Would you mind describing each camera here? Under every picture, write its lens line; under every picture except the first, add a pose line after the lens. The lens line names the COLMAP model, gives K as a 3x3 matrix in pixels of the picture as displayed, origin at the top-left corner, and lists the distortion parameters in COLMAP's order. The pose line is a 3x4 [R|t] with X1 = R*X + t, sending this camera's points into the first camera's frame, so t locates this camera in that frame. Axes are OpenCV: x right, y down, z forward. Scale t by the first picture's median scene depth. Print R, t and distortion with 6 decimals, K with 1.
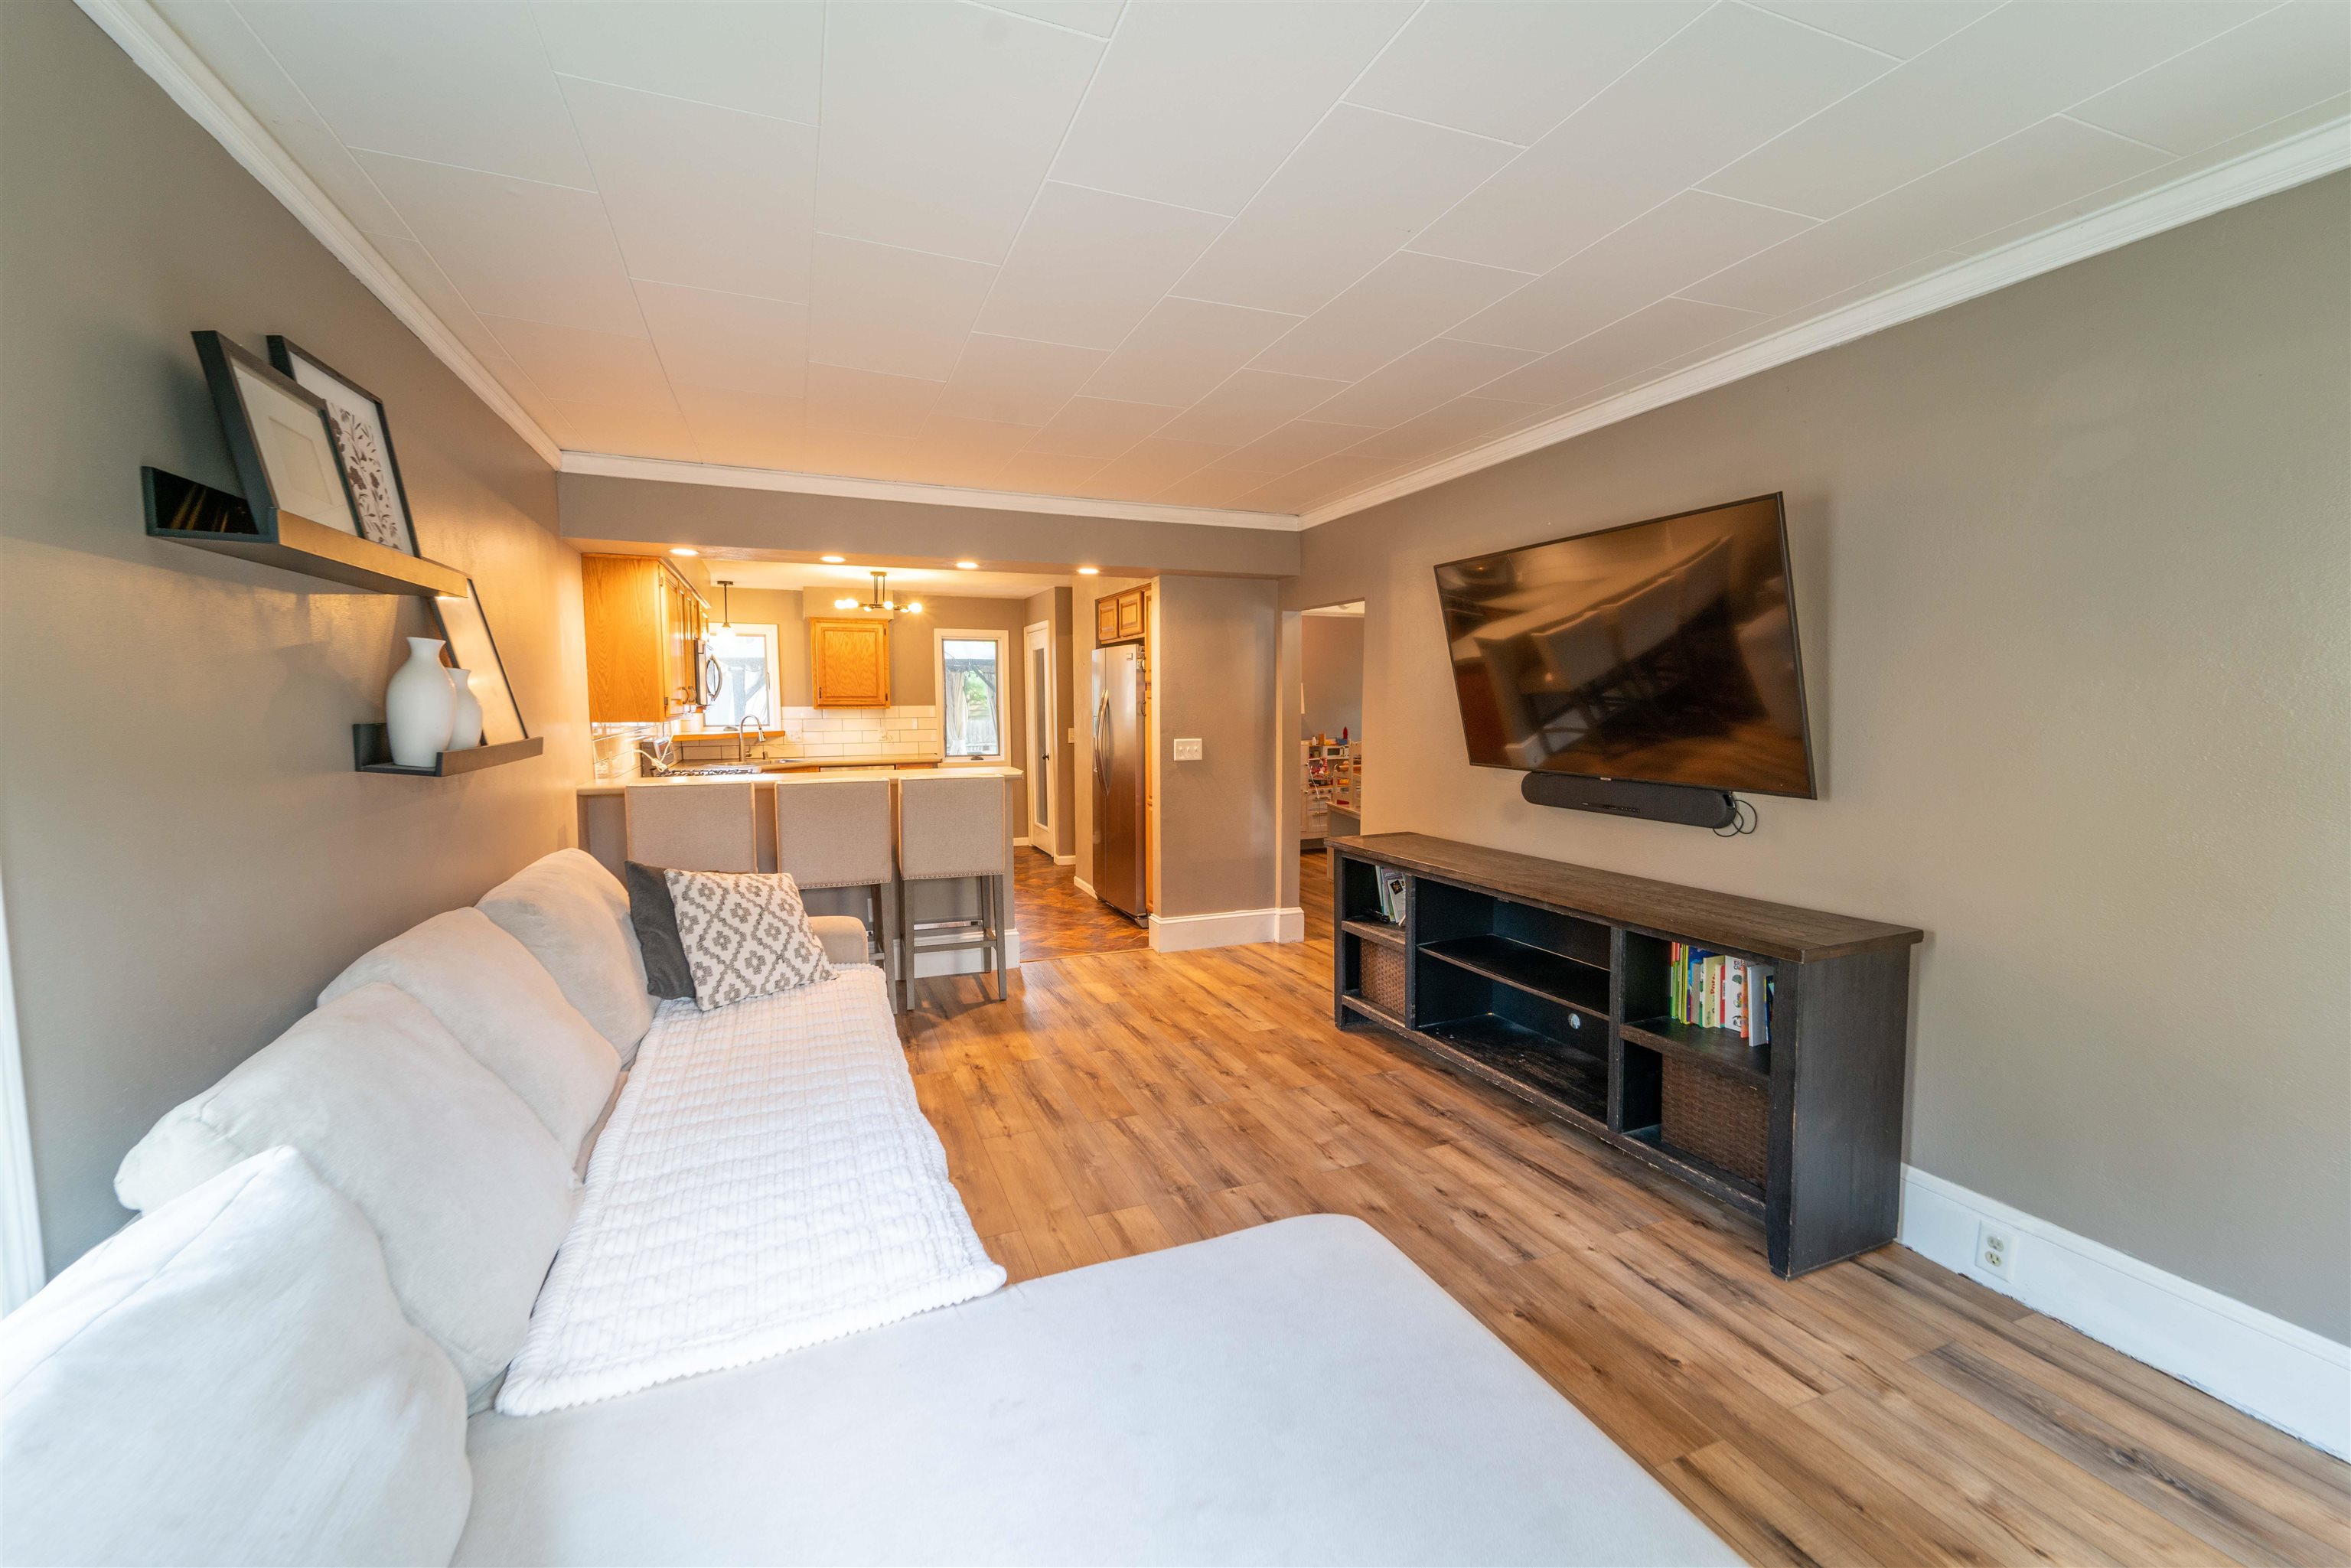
lens RADIAL K [[959.3, 0, 1161.1], [0, 959.3, 775.4], [0, 0, 1]] dist [0.003872, -0.001851]
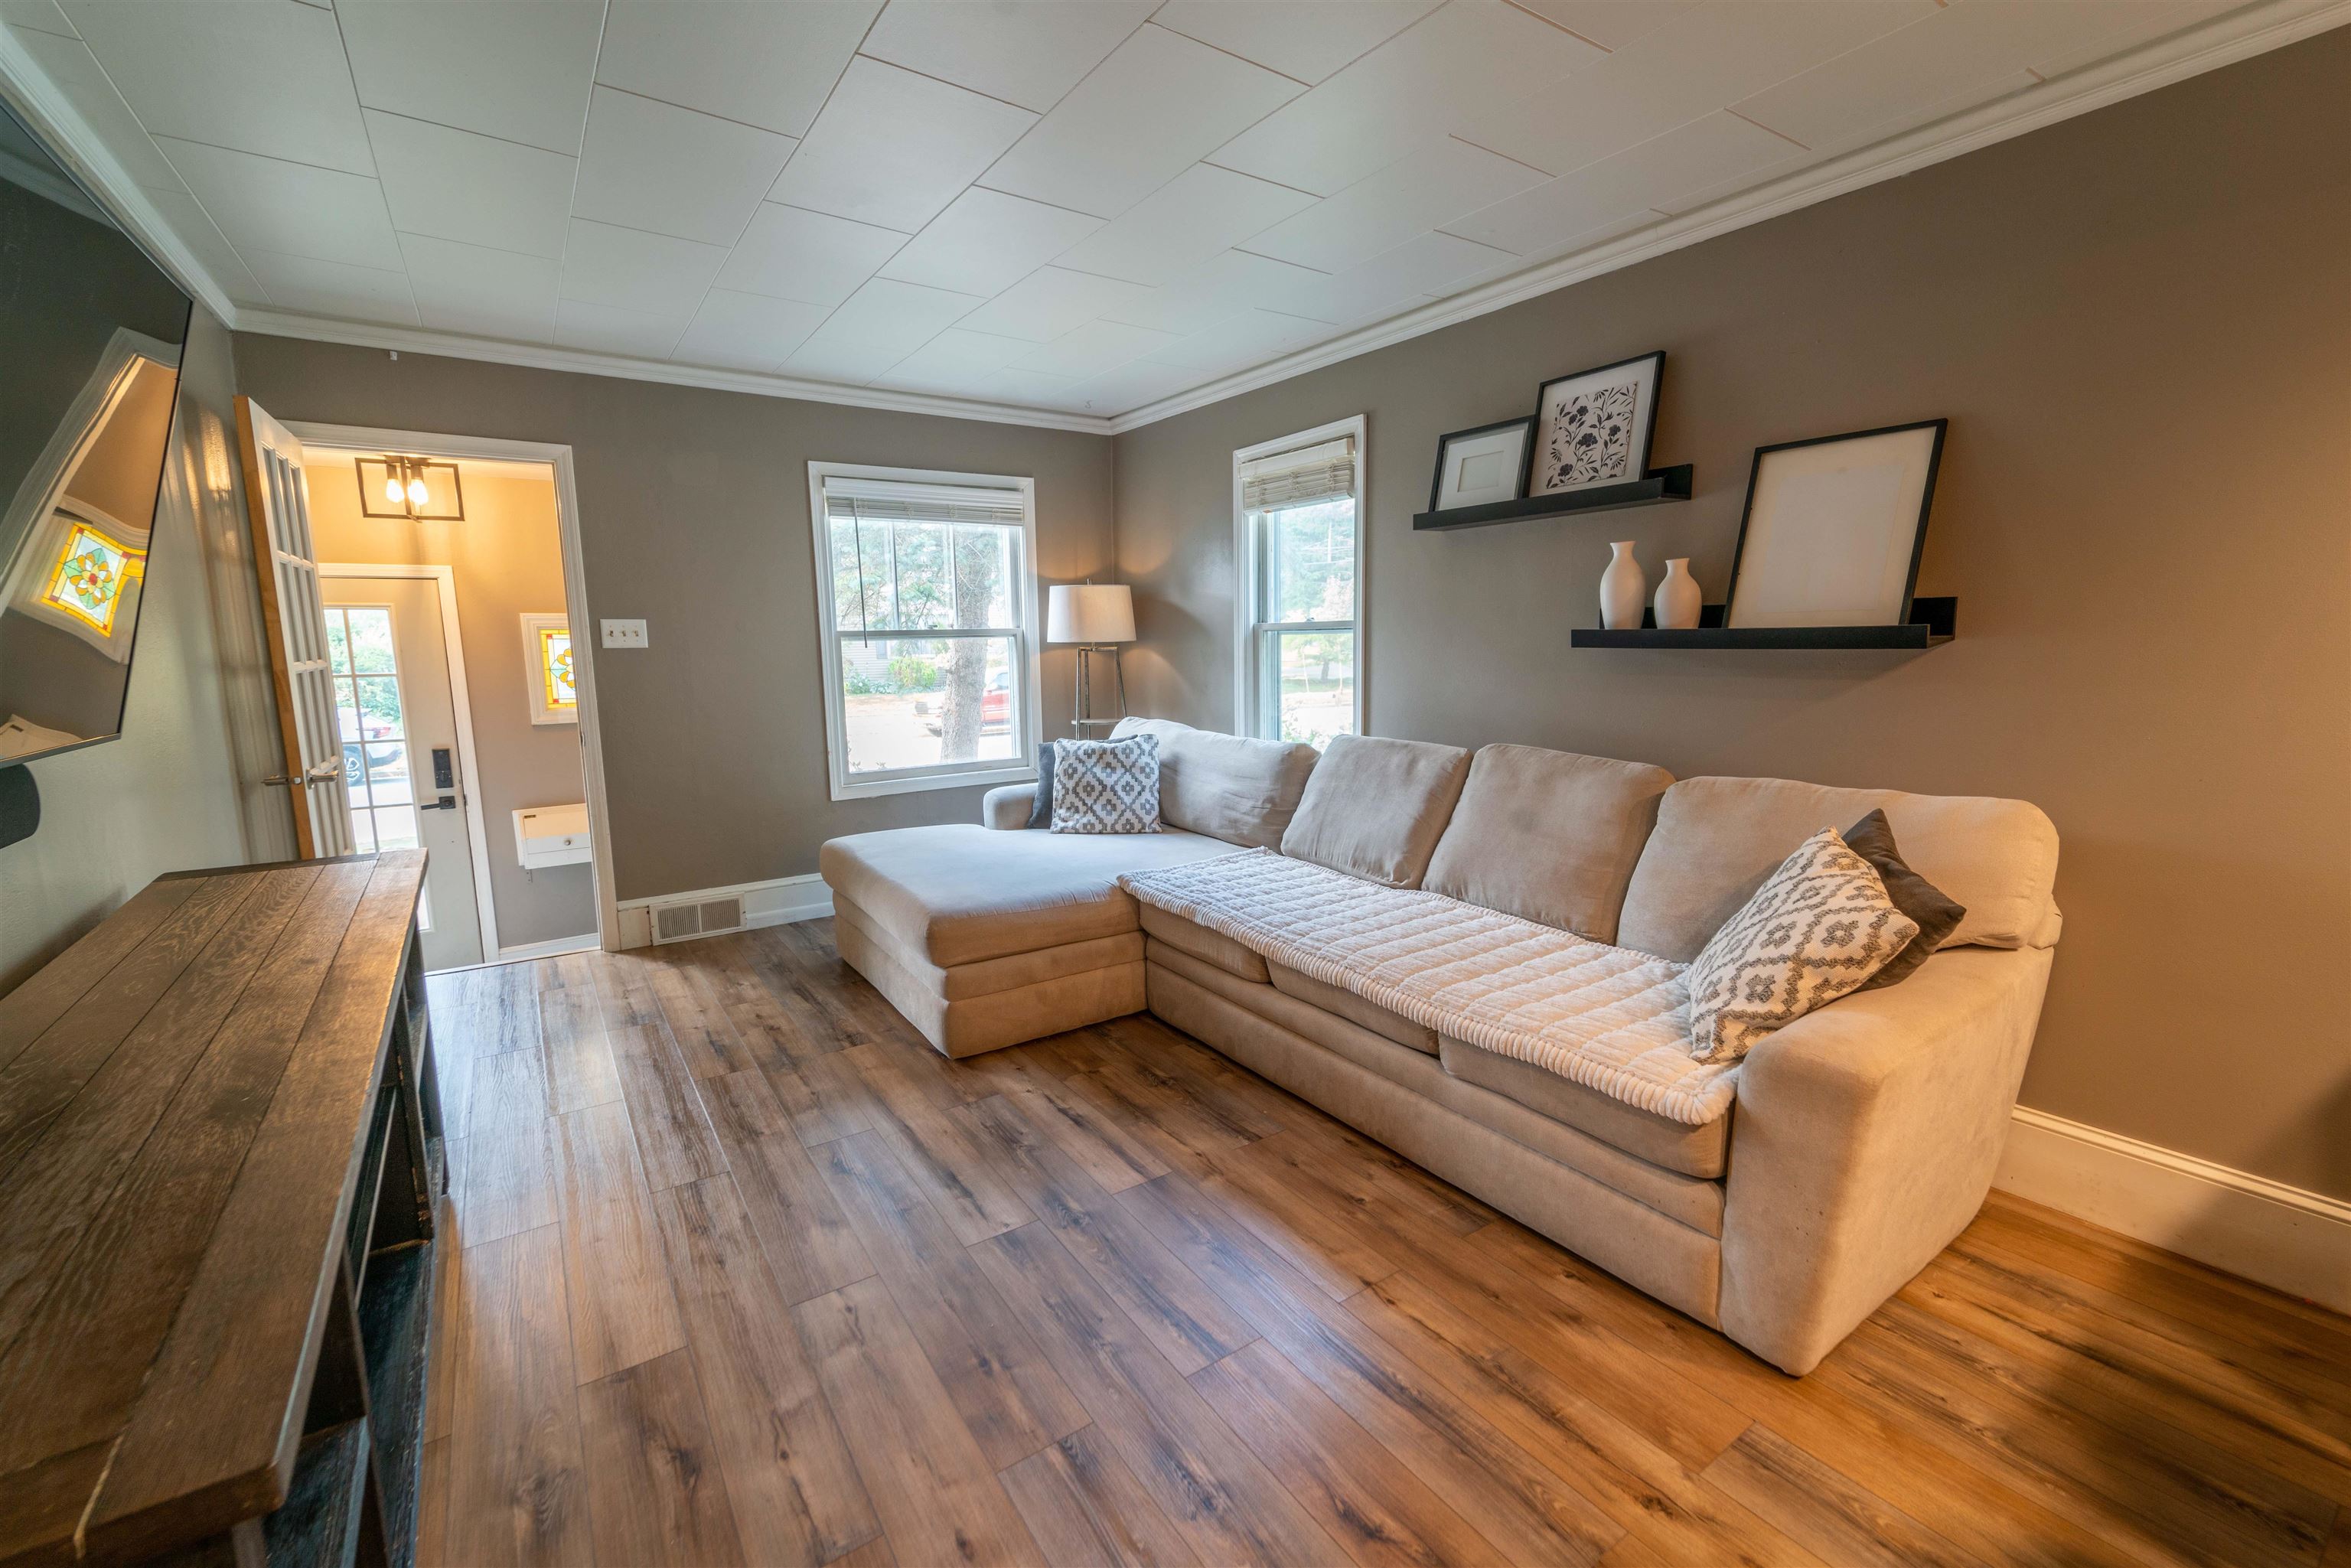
lens RADIAL K [[959.3, 0, 1167.1], [0, 959.3, 782.1], [0, 0, 1]] dist [0.003872, -0.001851]
pose [[-0.975138, 0.049933, -0.215899, 0.090273], [-0.001682, 0.972586, 0.232536, -0.088525], [0.221592, 0.227118, -0.948322, 1.555813]]
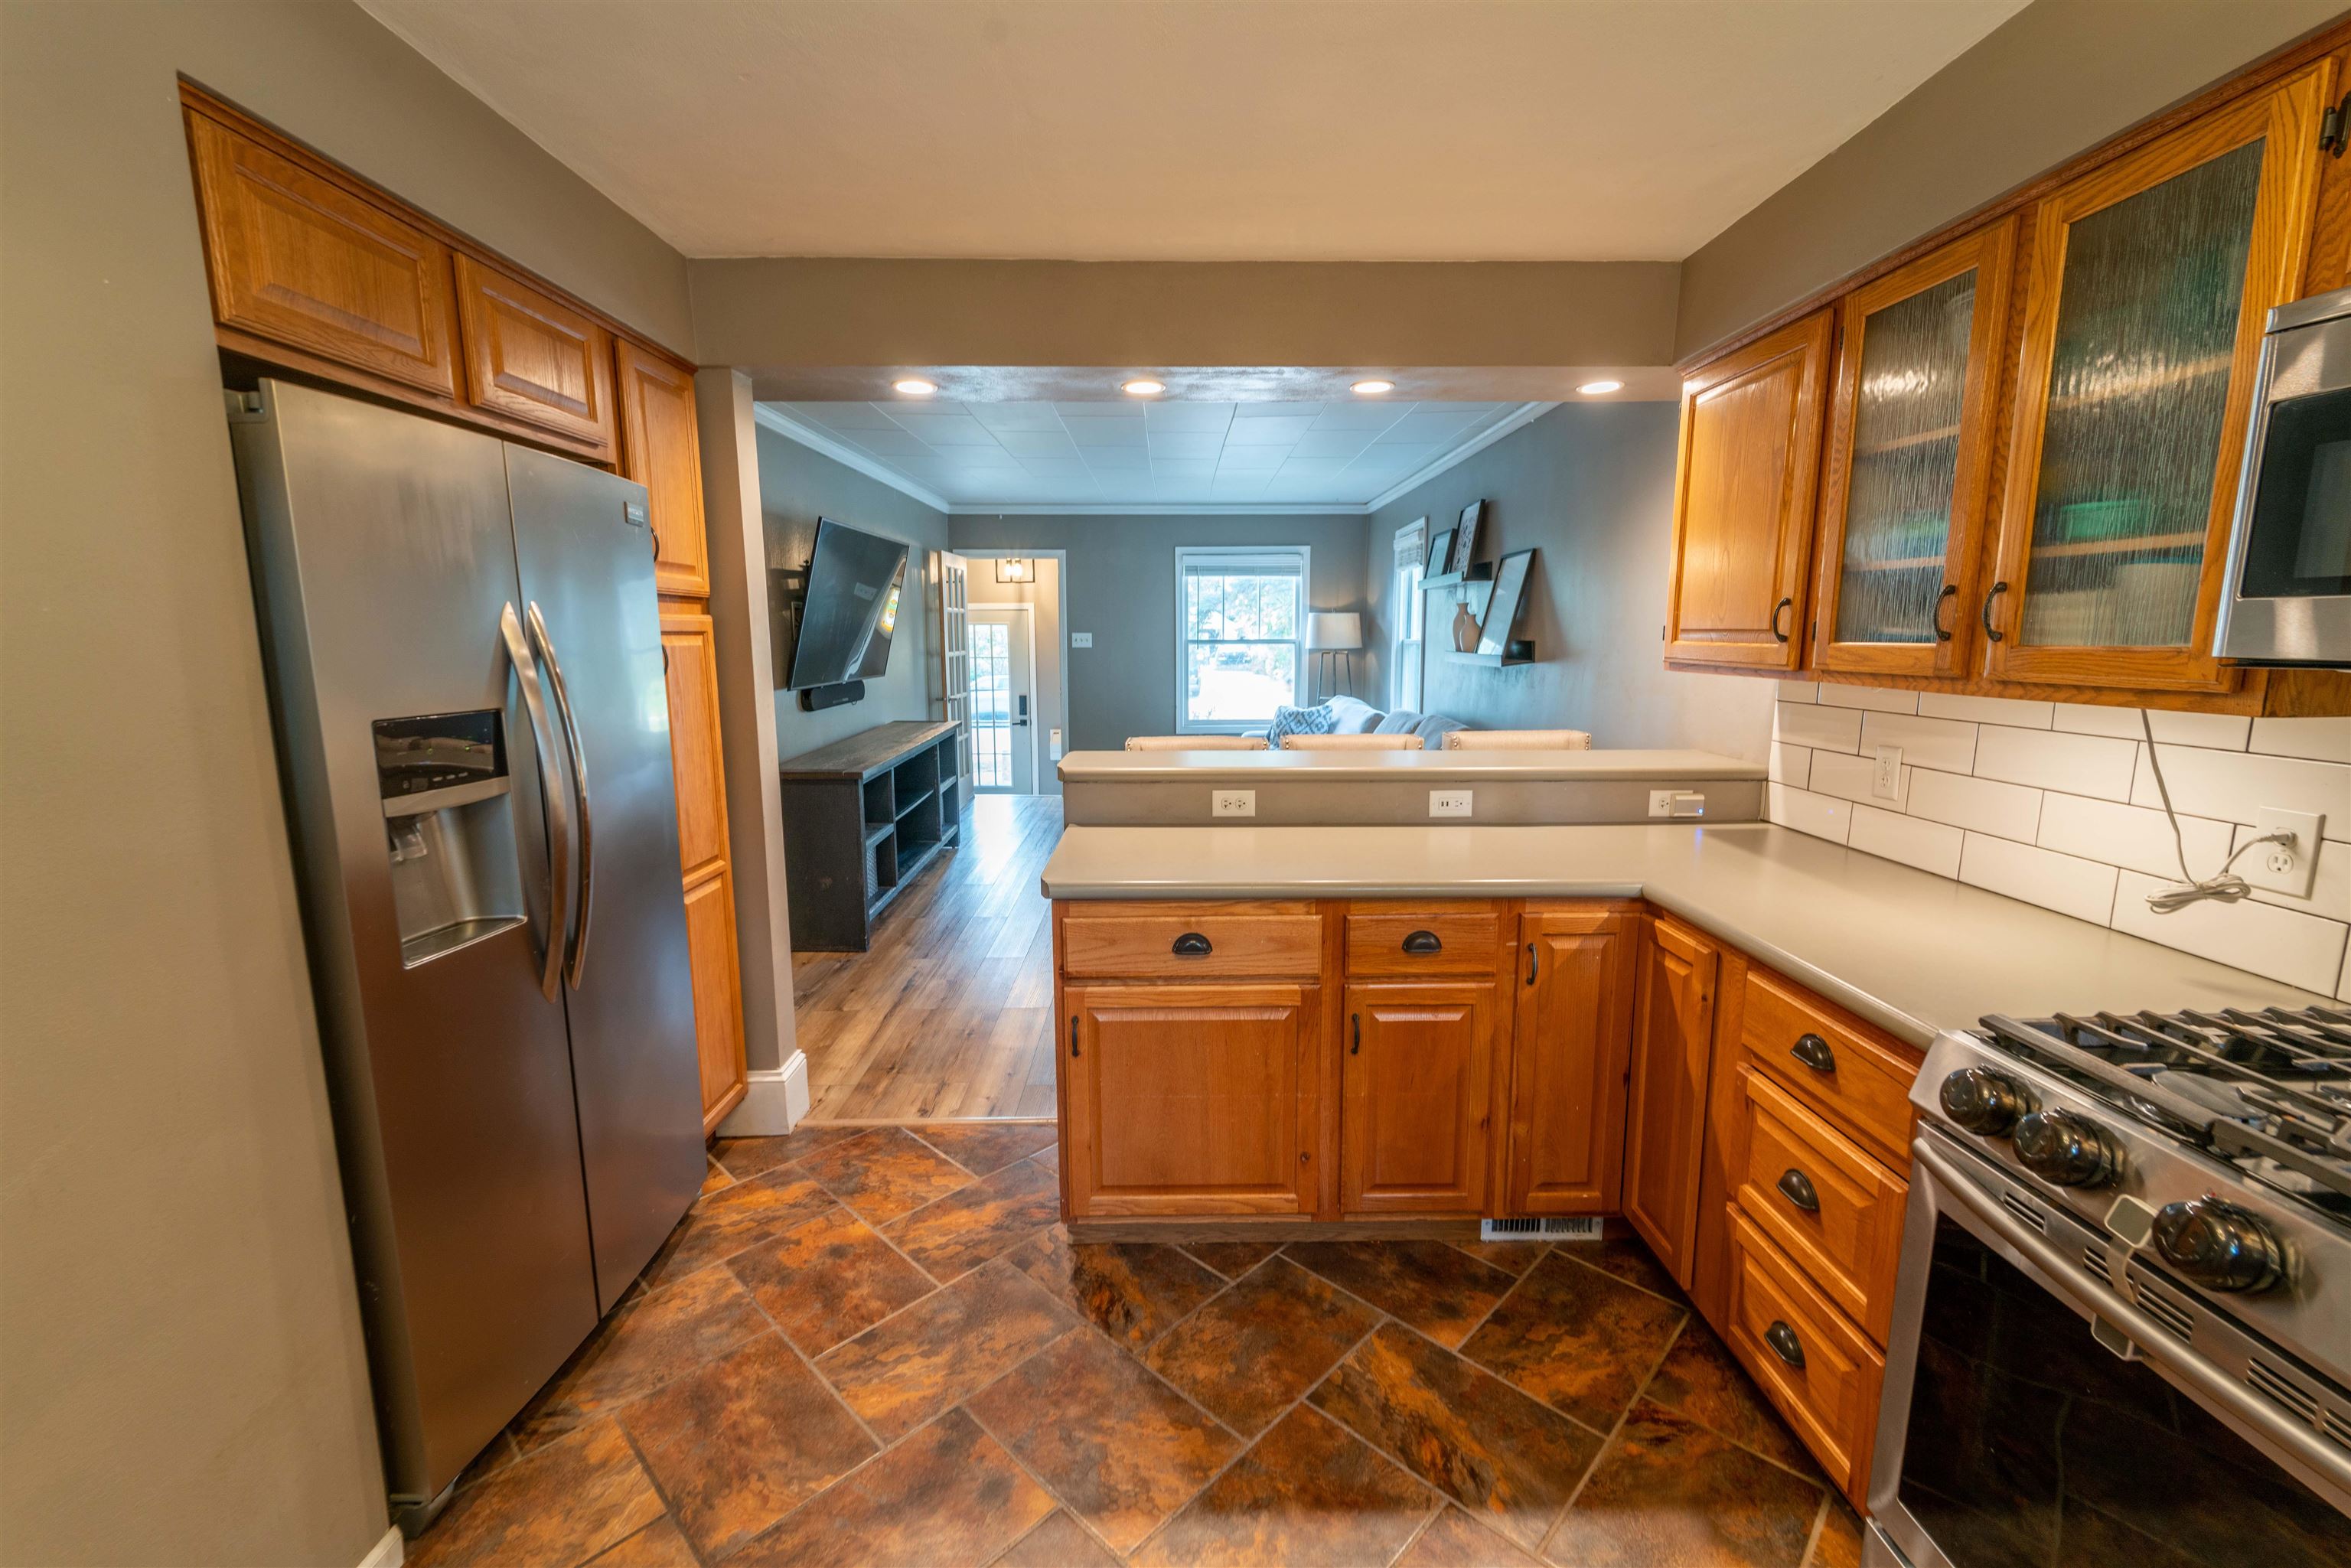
lens RADIAL K [[959.3, 0, 1190.7], [0, 959.3, 782.7], [0, 0, 1]] dist [0.003872, -0.001851]
pose [[-0.932681, -0.052554, 0.356854, -0.874482], [0.033427, 0.972478, 0.230585, -0.217055], [-0.359151, 0.226991, -0.905255, 2.639667]]
